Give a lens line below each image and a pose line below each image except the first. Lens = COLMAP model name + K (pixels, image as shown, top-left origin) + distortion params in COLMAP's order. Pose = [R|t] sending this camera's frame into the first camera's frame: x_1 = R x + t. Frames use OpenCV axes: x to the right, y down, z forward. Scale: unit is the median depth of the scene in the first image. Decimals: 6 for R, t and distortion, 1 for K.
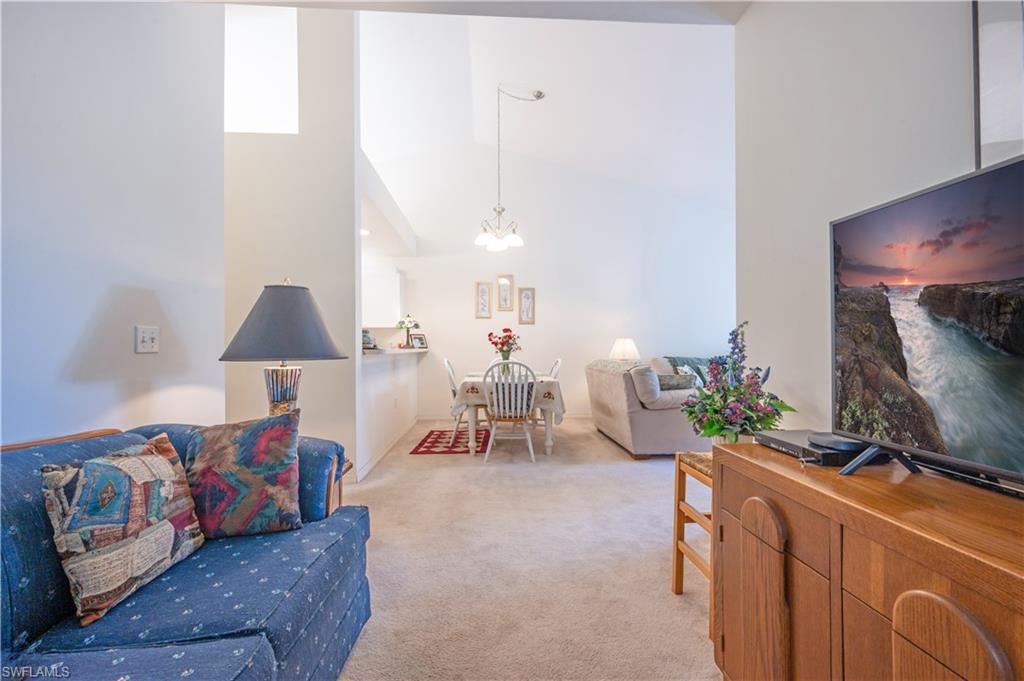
lens RADIAL K [[424.2, 0, 507.6], [0, 424.2, 344.1], [0, 0, 1]] dist [-0.000548, 0.001312]
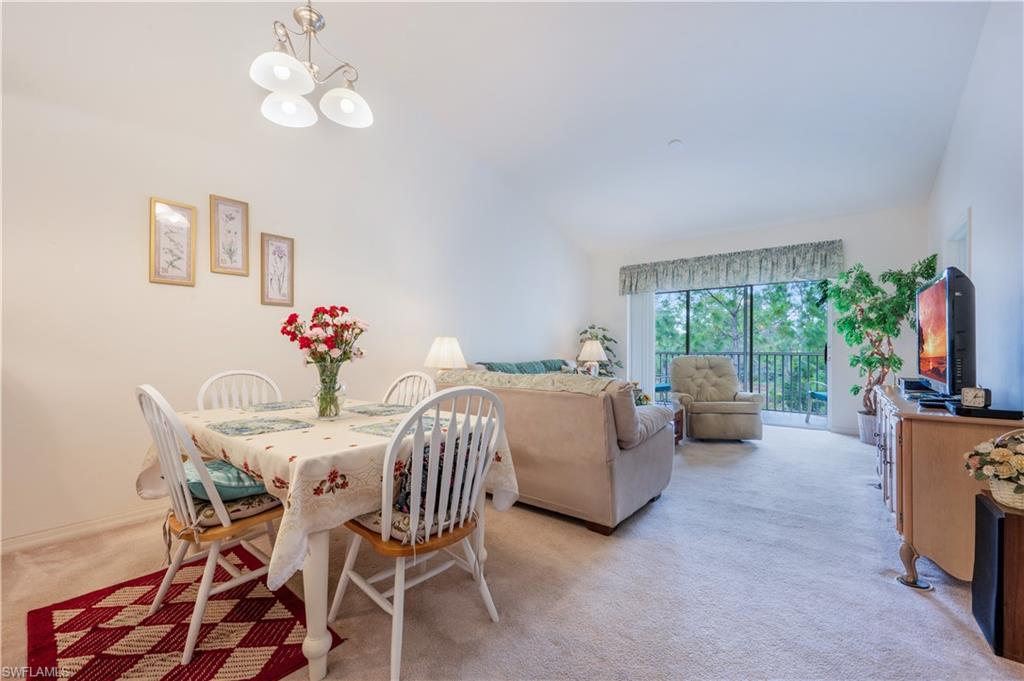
lens RADIAL K [[424.2, 0, 510.7], [0, 424.2, 348.5], [0, 0, 1]] dist [-0.000548, 0.001312]
pose [[0.659100, 0.000923, 0.752055, -0.165859], [-0.003439, 0.999992, 0.001787, 0.003056], [-0.752048, -0.003764, 0.659098, 0.475157]]
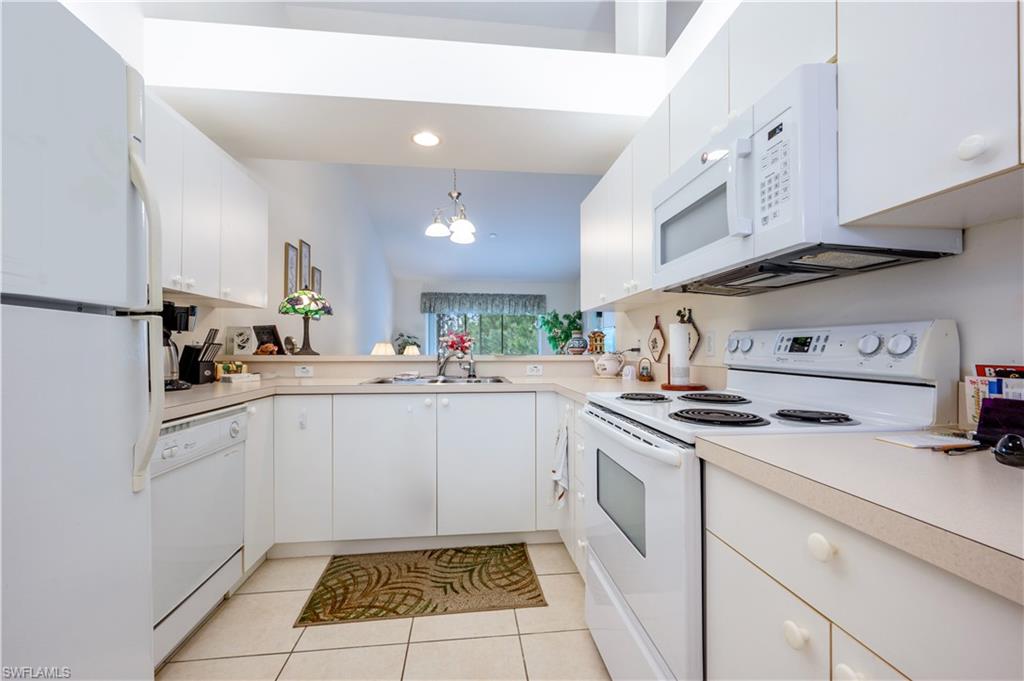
lens RADIAL K [[424.2, 0, 512.7], [0, 424.2, 354.6], [0, 0, 1]] dist [-0.000548, 0.001312]
pose [[-0.063427, -0.007571, 0.997958, -0.726143], [-0.004993, 0.999961, 0.007269, 0.004538], [-0.997974, -0.004522, -0.063462, 0.766426]]
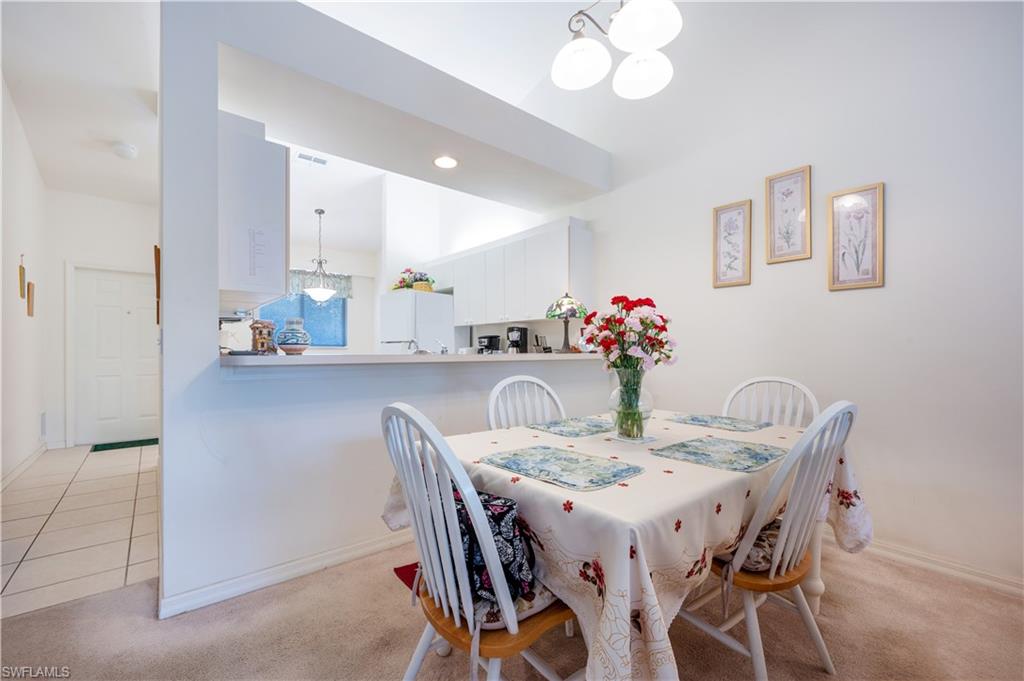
lens RADIAL K [[424.2, 0, 507.5], [0, 424.2, 346.6], [0, 0, 1]] dist [-0.000548, 0.001312]
pose [[0.582252, -0.000973, -0.813008, 0.176995], [0.006744, 0.999971, 0.003634, -0.001556], [0.812980, -0.007599, 0.582241, 0.585373]]
